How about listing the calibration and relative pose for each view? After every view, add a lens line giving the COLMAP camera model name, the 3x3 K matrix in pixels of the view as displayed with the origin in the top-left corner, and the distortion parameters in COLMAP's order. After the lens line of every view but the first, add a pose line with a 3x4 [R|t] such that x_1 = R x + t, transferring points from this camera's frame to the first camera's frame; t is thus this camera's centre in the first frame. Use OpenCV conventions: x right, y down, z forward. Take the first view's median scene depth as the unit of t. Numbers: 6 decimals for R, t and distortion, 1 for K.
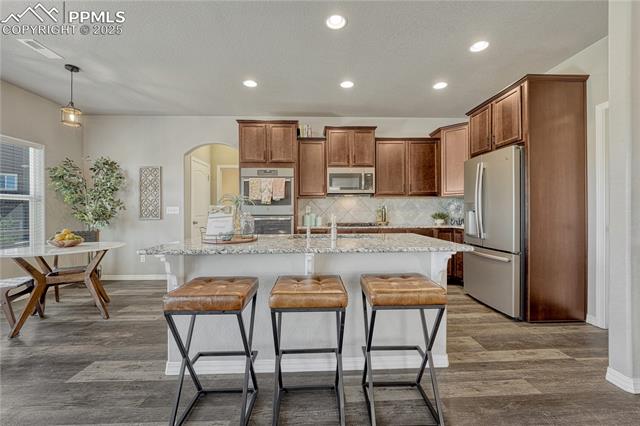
lens RADIAL K [[263.7, 0, 318.1], [0, 263.7, 211.4], [0, 0, 1]] dist [-0.008361, 0.000471]
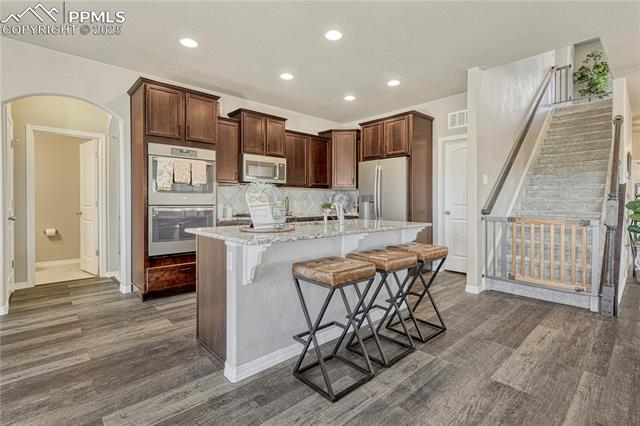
lens RADIAL K [[305.3, 0, 328.3], [0, 305.3, 200.0], [0, 0, 1]] dist [0.000059, 0.001986]
pose [[0.751122, 0.009555, 0.660095, -0.454930], [-0.003923, 0.999942, -0.010011, 0.005902], [-0.660152, 0.004930, 0.751116, 0.003453]]
